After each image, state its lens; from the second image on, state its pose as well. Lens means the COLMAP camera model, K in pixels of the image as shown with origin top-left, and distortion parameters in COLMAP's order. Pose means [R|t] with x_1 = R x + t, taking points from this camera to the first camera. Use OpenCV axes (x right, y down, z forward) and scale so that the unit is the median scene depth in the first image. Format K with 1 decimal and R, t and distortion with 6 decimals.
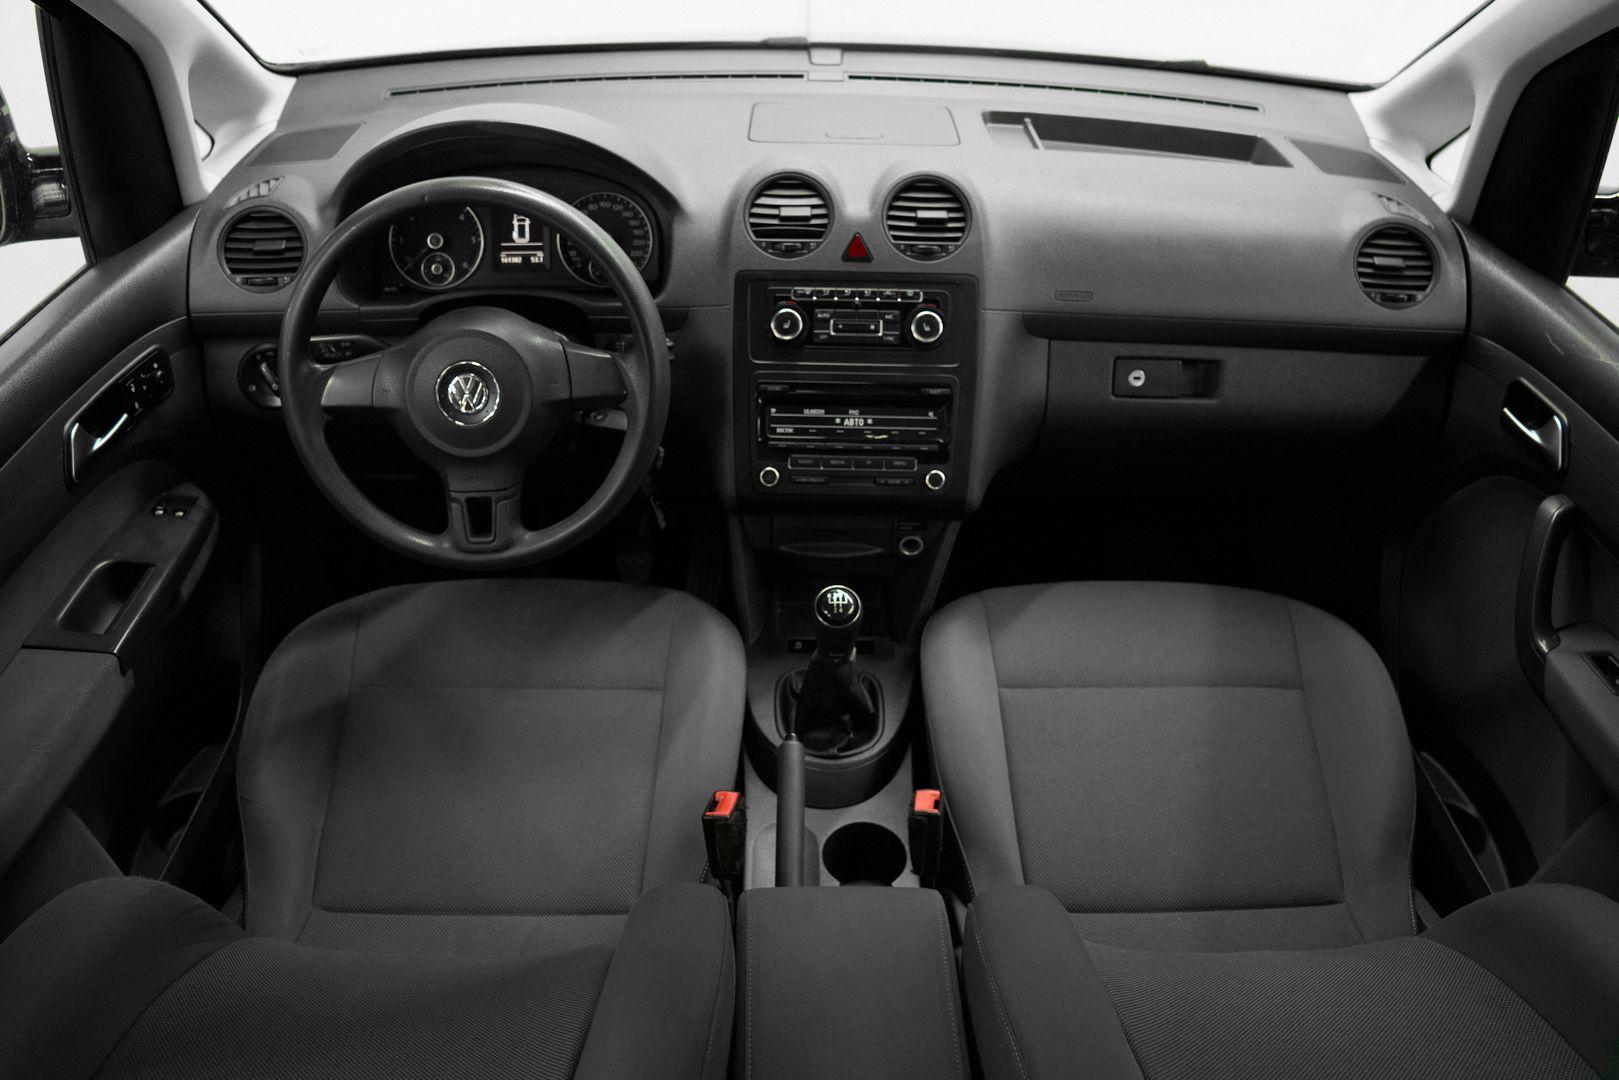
lens RADIAL K [[1320.3, 0, 813.3], [0, 1320.3, 547.6], [0, 0, 1]] dist [-0.104221, 0.029323]
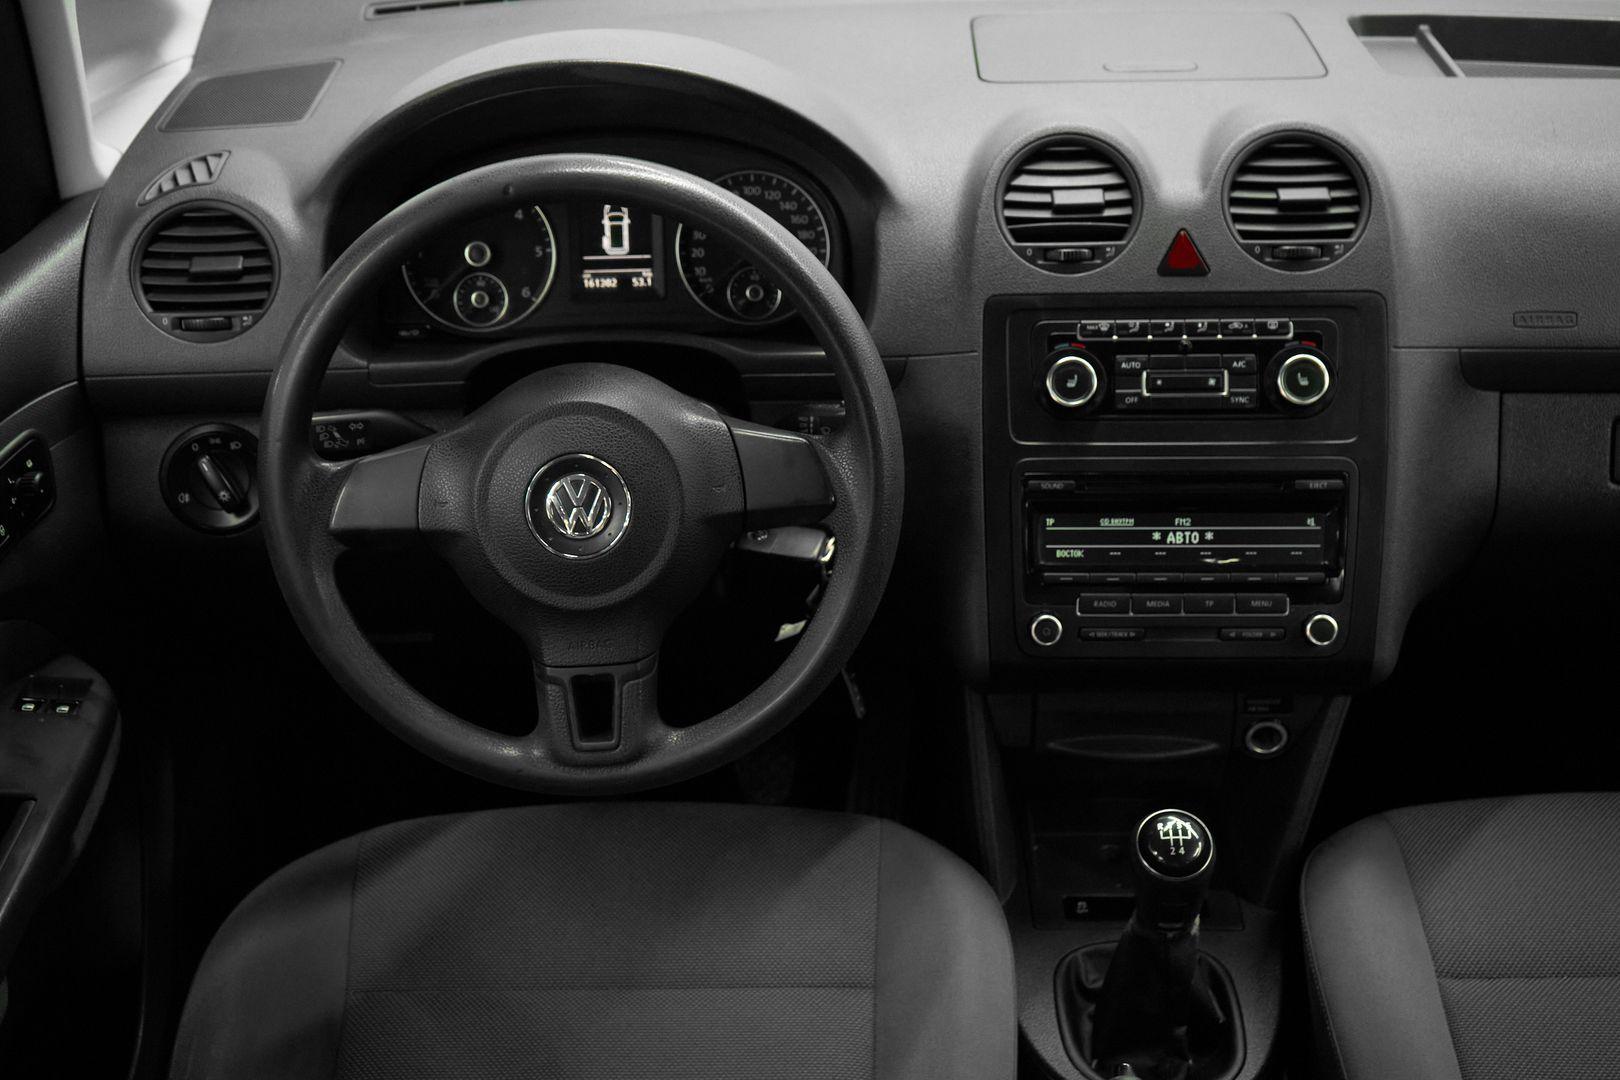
lens RADIAL K [[2175.8, 0, 807.1], [0, 2175.8, 546.3], [0, 0, 1]] dist [0.069673, 0.000000]
pose [[0.999163, -0.020828, -0.035196, -0.107294], [0.017937, 0.996589, -0.080550, -0.013201], [0.036754, 0.079852, 0.996129, -0.009208]]
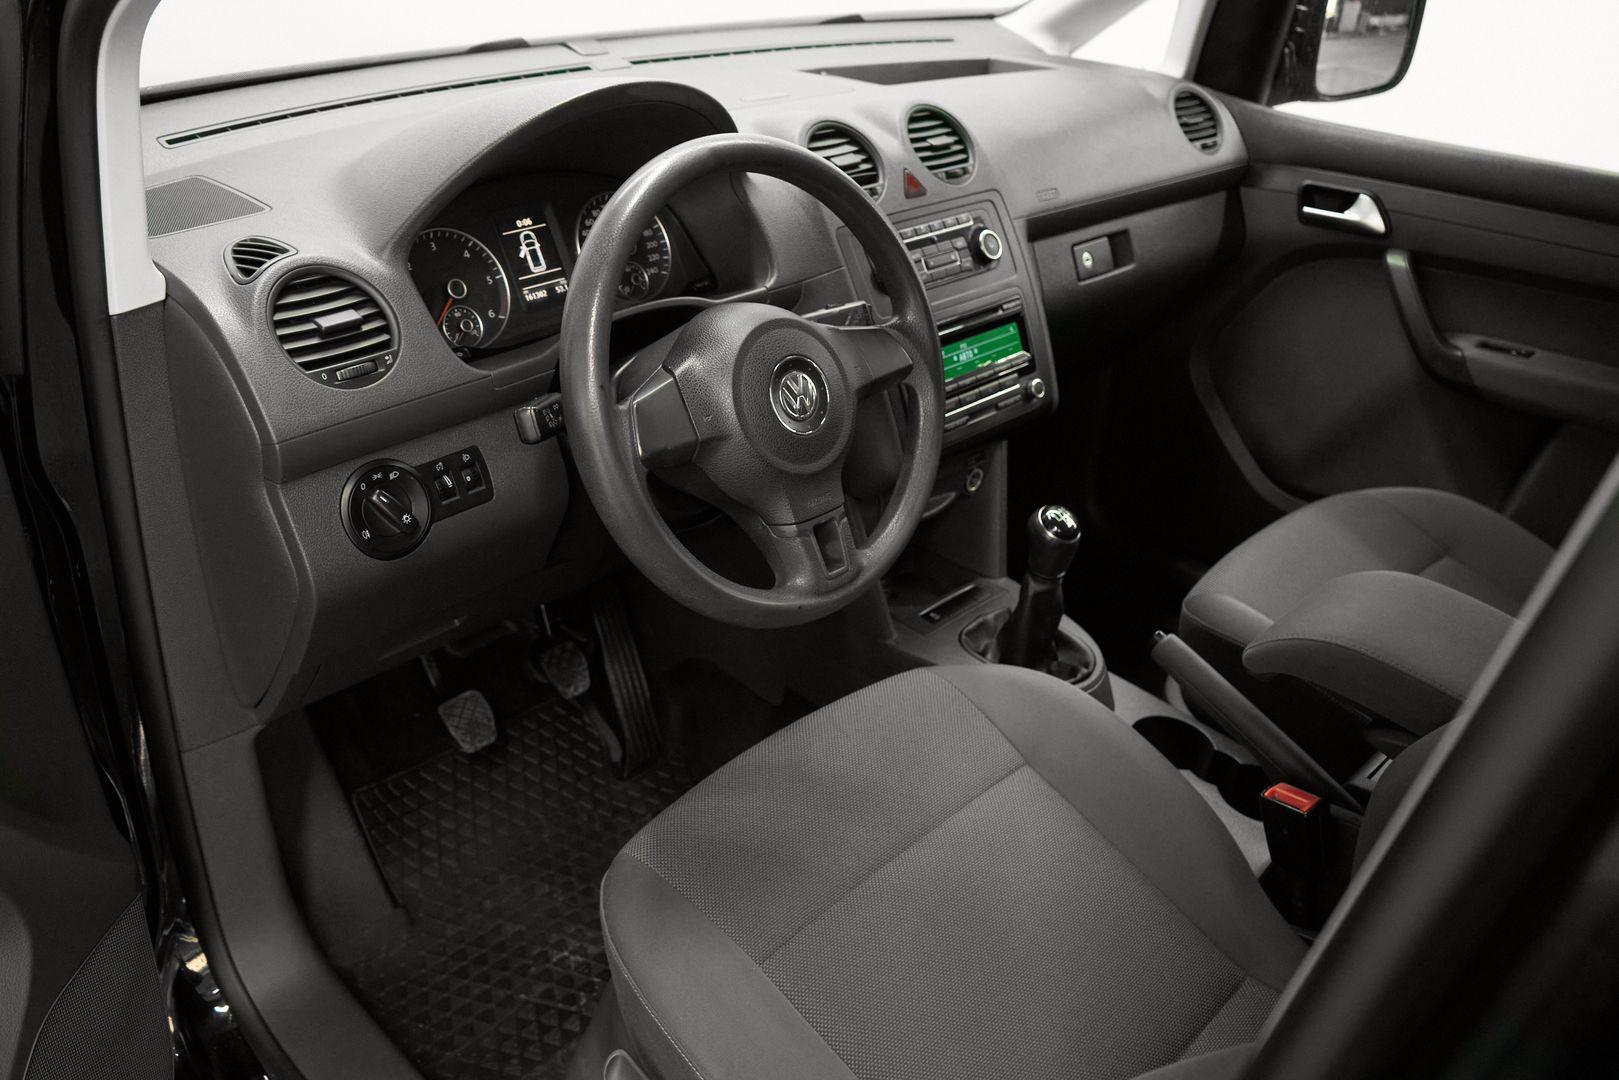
lens RADIAL K [[1298.4, 0, 808.2], [0, 1298.4, 532.9], [0, 0, 1]] dist [0.003059, 0.001451]
pose [[0.707822, -0.337071, 0.620783, -0.694115], [0.389541, 0.919363, 0.055035, -0.072709], [-0.589276, 0.202865, 0.782048, 0.342564]]
